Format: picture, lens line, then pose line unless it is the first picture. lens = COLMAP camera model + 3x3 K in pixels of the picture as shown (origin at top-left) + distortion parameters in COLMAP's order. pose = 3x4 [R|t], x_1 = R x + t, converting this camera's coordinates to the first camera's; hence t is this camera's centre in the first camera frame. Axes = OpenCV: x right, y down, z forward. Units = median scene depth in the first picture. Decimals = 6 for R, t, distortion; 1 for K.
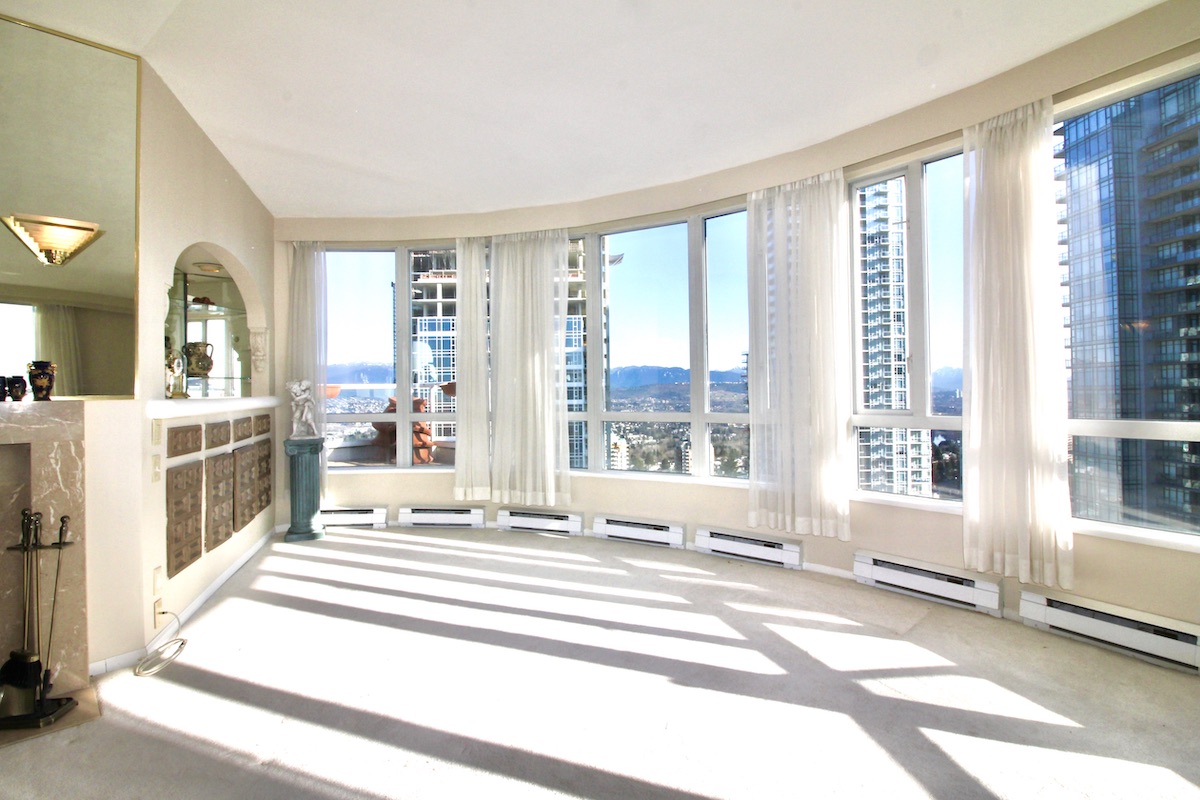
lens RADIAL K [[583.1, 0, 604.2], [0, 583.1, 382.4], [0, 0, 1]] dist [-0.012912, -0.001055]
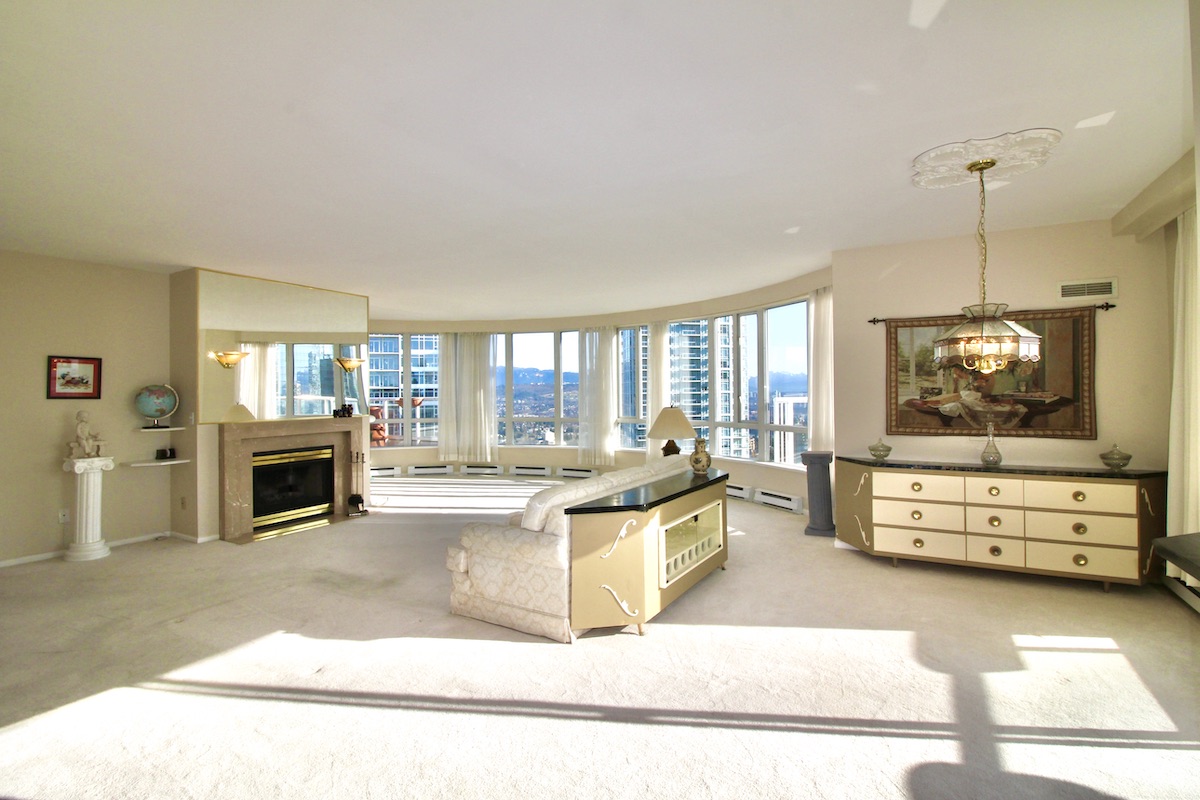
lens RADIAL K [[571.5, 0, 607.2], [0, 571.5, 390.5], [0, 0, 1]] dist [-0.012522, -0.001092]
pose [[0.967877, 0.003725, 0.251398, -0.189030], [-0.007216, 0.999890, 0.012965, -0.074304], [-0.251322, -0.014362, 0.967797, -1.070973]]
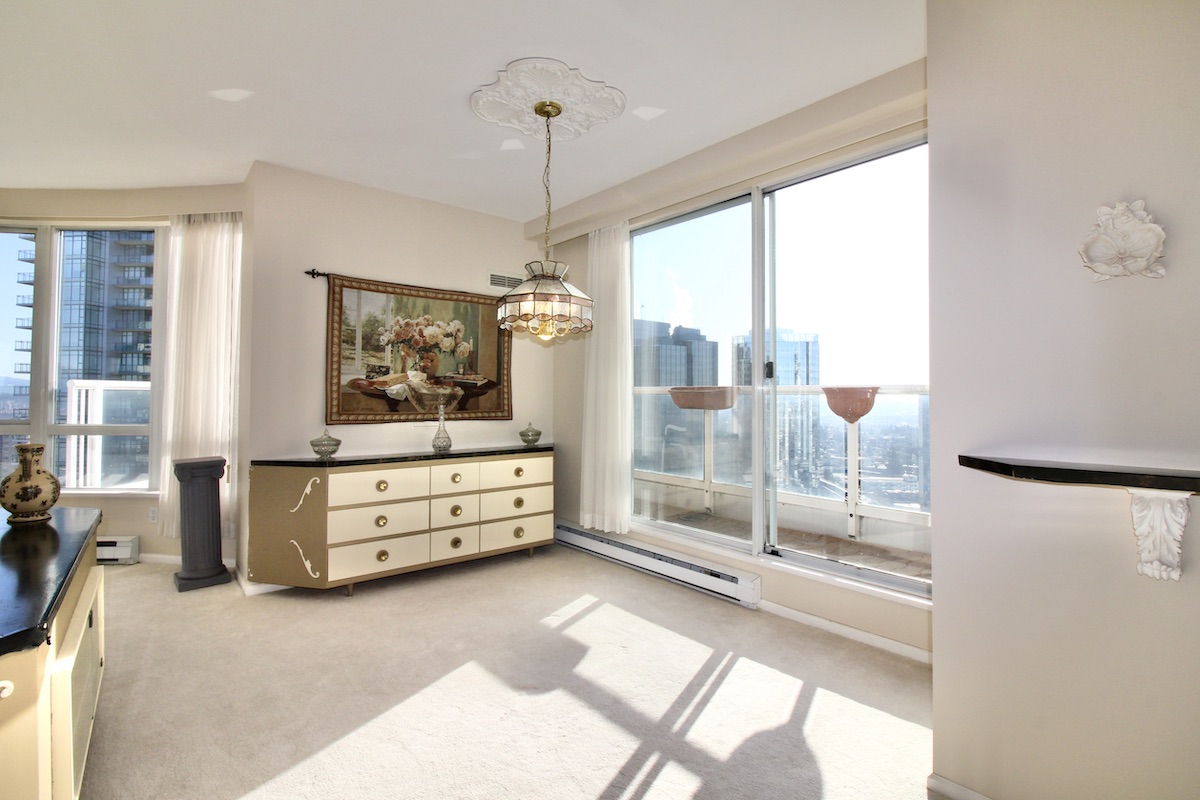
lens RADIAL K [[571.5, 0, 599.2], [0, 571.5, 385.5], [0, 0, 1]] dist [-0.012522, -0.001092]
pose [[0.099038, 0.033281, 0.994527, -0.180894], [-0.023888, 0.999232, -0.031060, 0.033898], [-0.994797, -0.020681, 0.099757, -0.184643]]
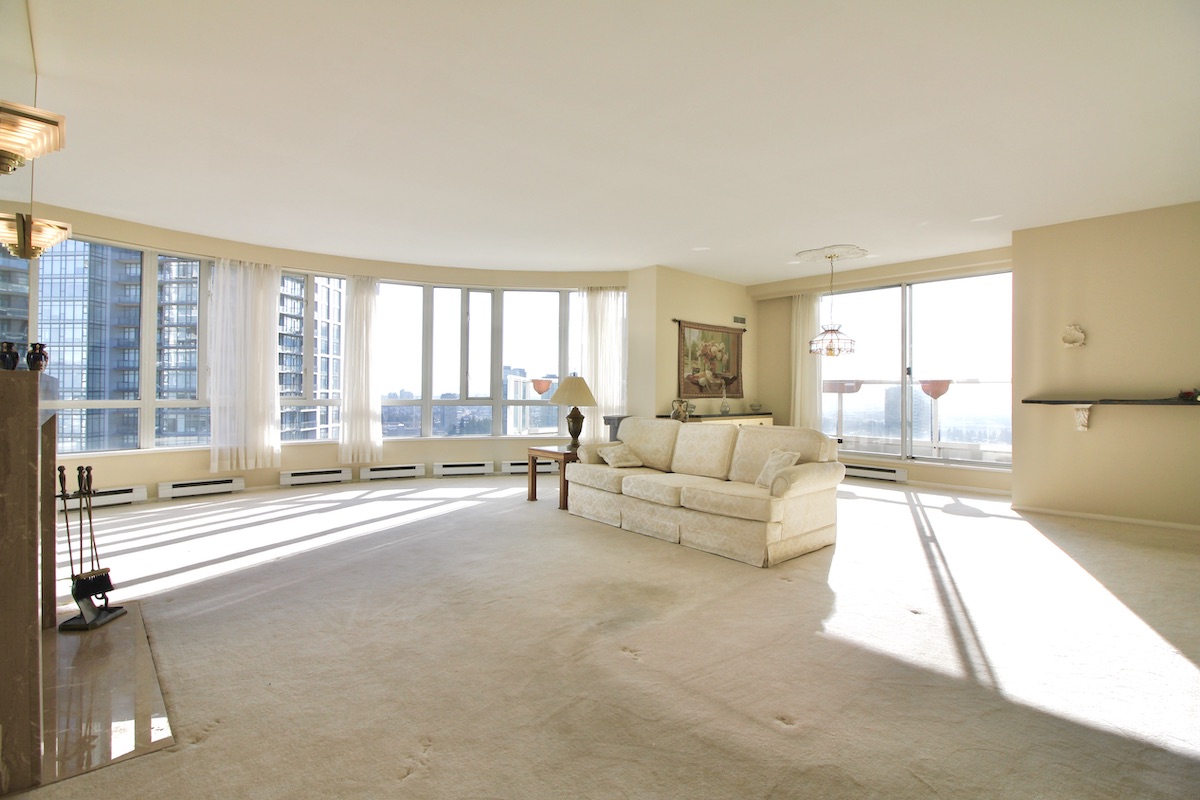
lens RADIAL K [[571.5, 0, 594.9], [0, 571.5, 391.4], [0, 0, 1]] dist [-0.012522, -0.001092]
pose [[0.054545, 0.017094, 0.998365, -1.861288], [-0.024081, 0.999585, -0.015799, 0.138620], [-0.998221, -0.023179, 0.054934, 1.081018]]
